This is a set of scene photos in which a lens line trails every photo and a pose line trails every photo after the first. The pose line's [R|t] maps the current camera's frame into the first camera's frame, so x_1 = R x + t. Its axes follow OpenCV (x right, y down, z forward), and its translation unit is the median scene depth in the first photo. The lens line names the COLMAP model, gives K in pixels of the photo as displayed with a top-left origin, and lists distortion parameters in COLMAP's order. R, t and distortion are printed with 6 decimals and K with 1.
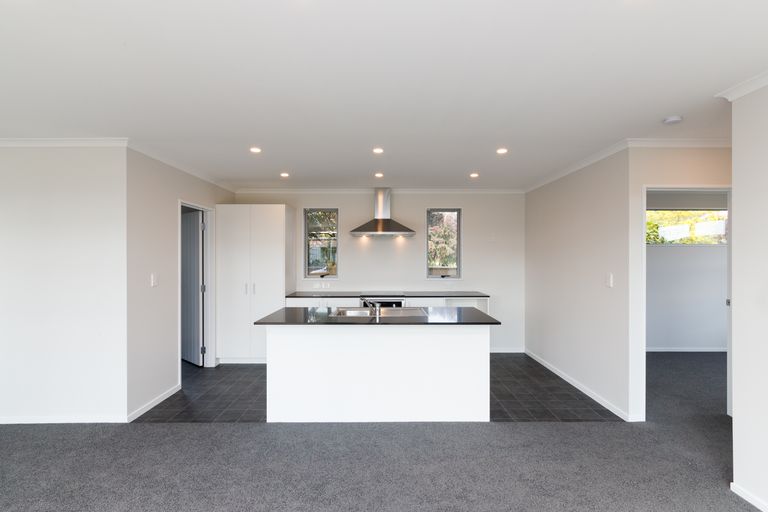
lens RADIAL K [[370.6, 0, 384.0], [0, 370.6, 256.0], [0, 0, 1]] dist [-0.000313, -0.000154]
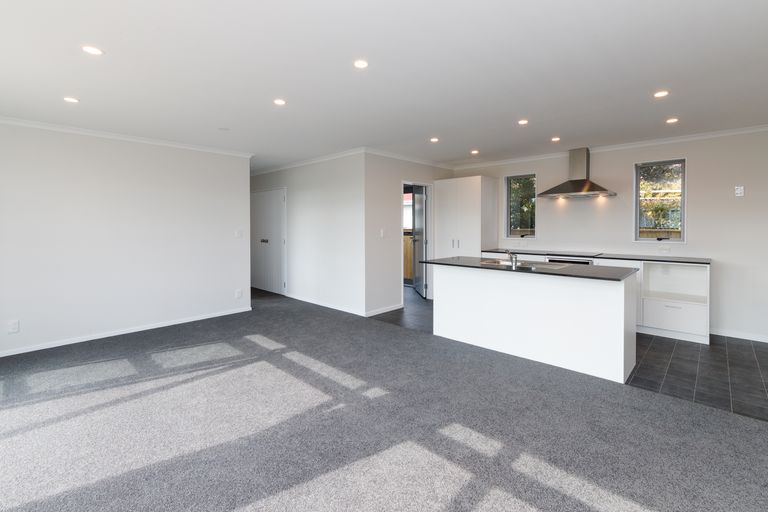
lens RADIAL K [[353.0, 0, 386.1], [0, 353.0, 226.3], [0, 0, 1]] dist [0.001024, 0.000009]
pose [[0.722887, 0.001052, -0.690965, 0.359458], [0.006524, 0.999944, 0.008348, 0.019197], [0.690935, -0.010543, 0.722840, -0.066016]]
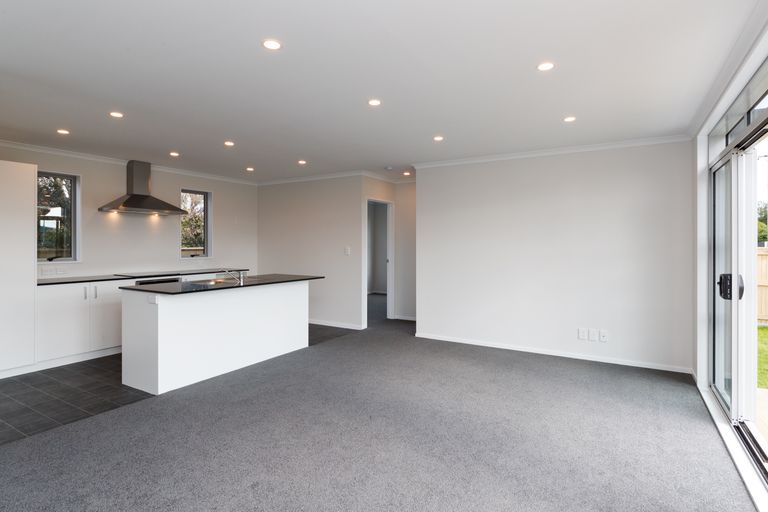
lens RADIAL K [[395.2, 0, 385.0], [0, 395.2, 242.9], [0, 0, 1]] dist [0.000020, 0.000028]
pose [[0.524146, -0.000125, 0.851628, -0.681763], [-0.003736, 0.999990, 0.002446, 0.020307], [-0.851620, -0.004464, 0.524141, -0.069675]]
